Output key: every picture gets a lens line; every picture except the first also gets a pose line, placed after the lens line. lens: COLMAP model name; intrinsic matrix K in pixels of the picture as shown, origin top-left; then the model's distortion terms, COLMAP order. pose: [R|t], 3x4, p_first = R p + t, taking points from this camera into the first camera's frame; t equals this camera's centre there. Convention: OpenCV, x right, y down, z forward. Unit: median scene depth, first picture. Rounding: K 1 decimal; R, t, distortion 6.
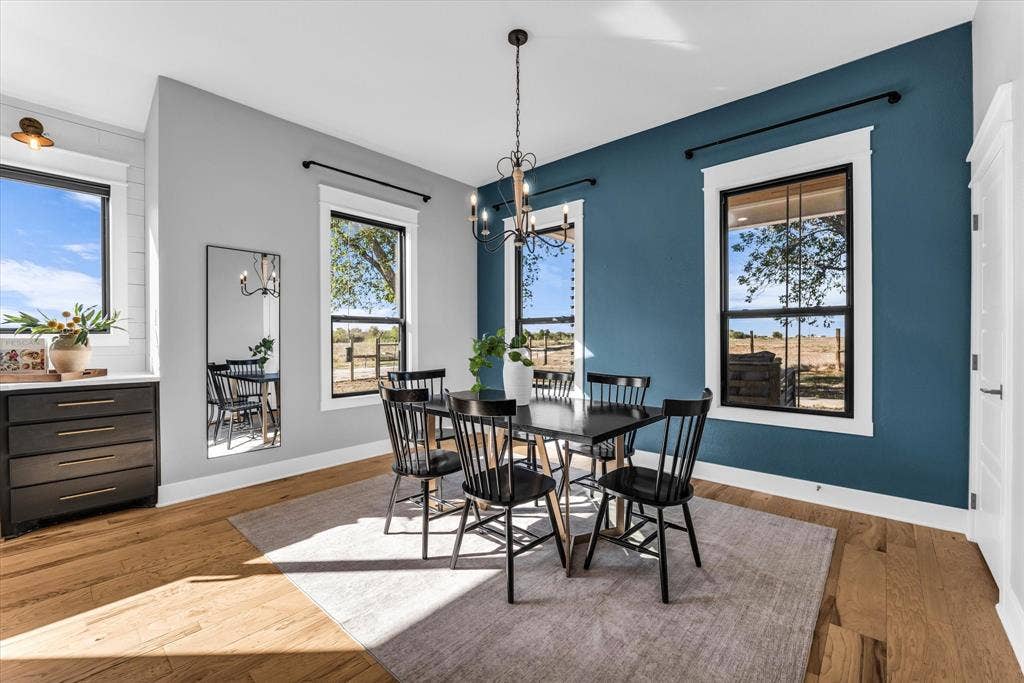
lens RADIAL K [[424.8, 0, 510.2], [0, 424.8, 343.5], [0, 0, 1]] dist [-0.007940, -0.000496]
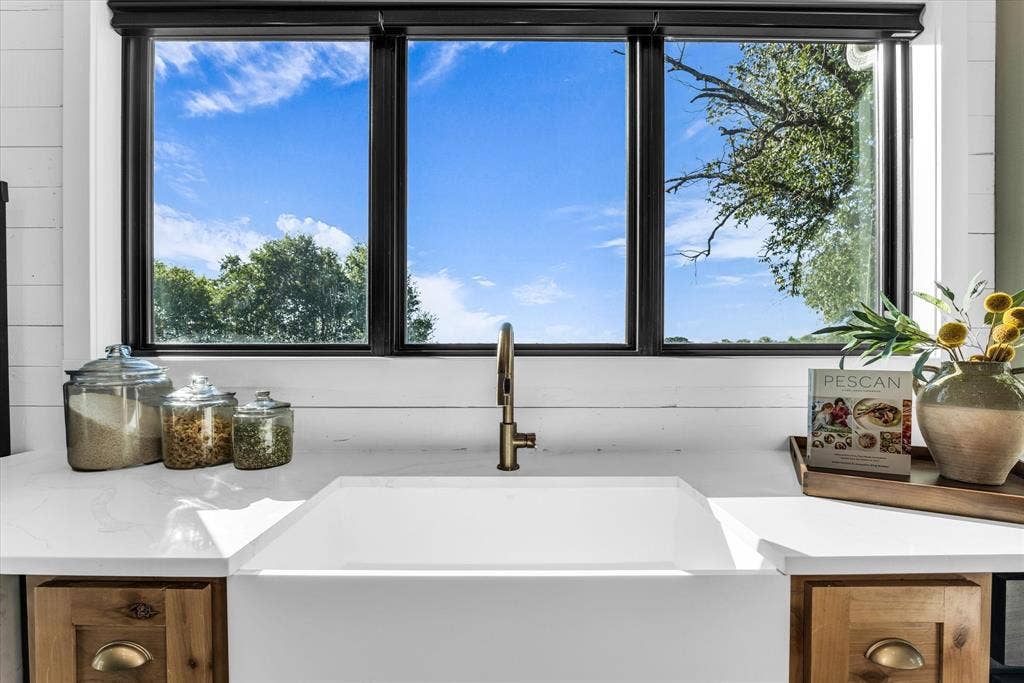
lens RADIAL K [[431.4, 0, 513.7], [0, 431.4, 349.9], [0, 0, 1]] dist [-0.001687, -0.000204]
pose [[0.668146, 0.003185, -0.744023, -1.060028], [-0.012605, 0.999896, -0.007039, -0.023893], [0.743923, 0.014082, 0.668117, 0.479466]]
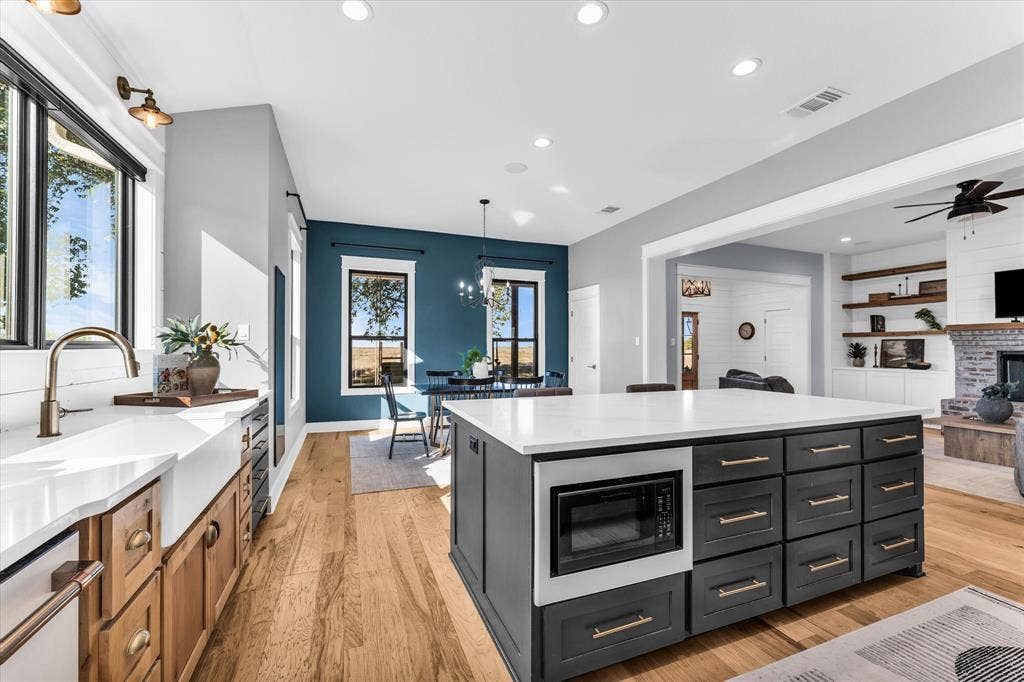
lens RADIAL K [[424.8, 0, 510.2], [0, 424.8, 343.0], [0, 0, 1]] dist [-0.007940, -0.000496]
pose [[0.454944, 0.012930, 0.890426, -1.592891], [0.008243, 0.999791, -0.018730, -0.014142], [-0.890482, 0.015861, 0.454742, -0.010274]]
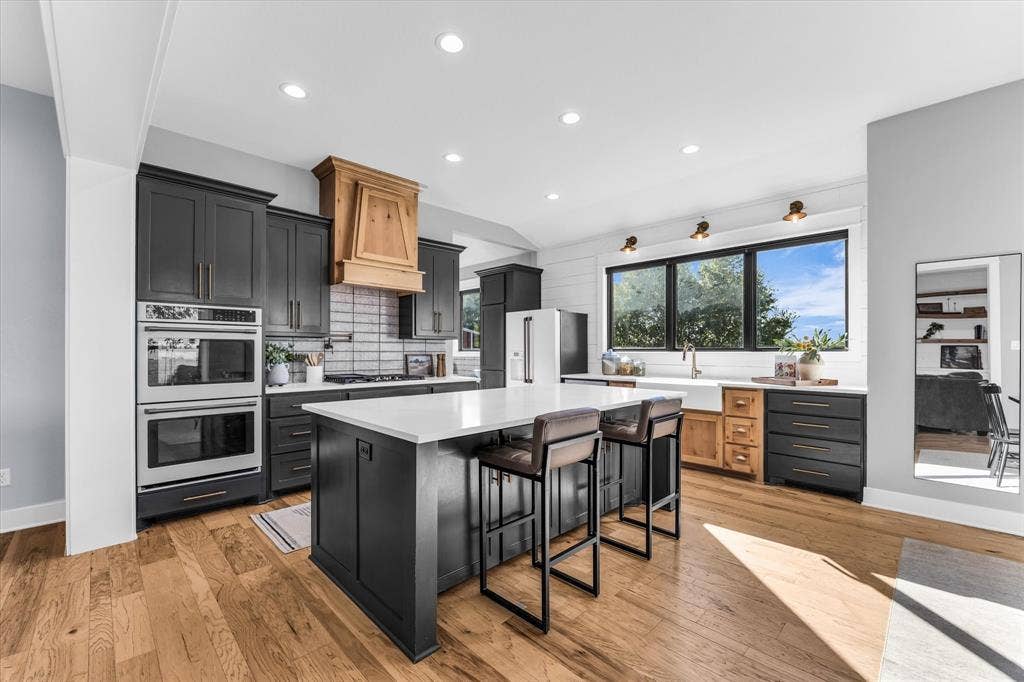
lens RADIAL K [[424.8, 0, 510.2], [0, 424.8, 343.0], [0, 0, 1]] dist [-0.007940, -0.000496]
pose [[-0.067235, -0.014285, -0.997635, 0.387620], [-0.012274, 0.999834, -0.013489, -0.021665], [0.997662, 0.011338, -0.067399, 0.130480]]
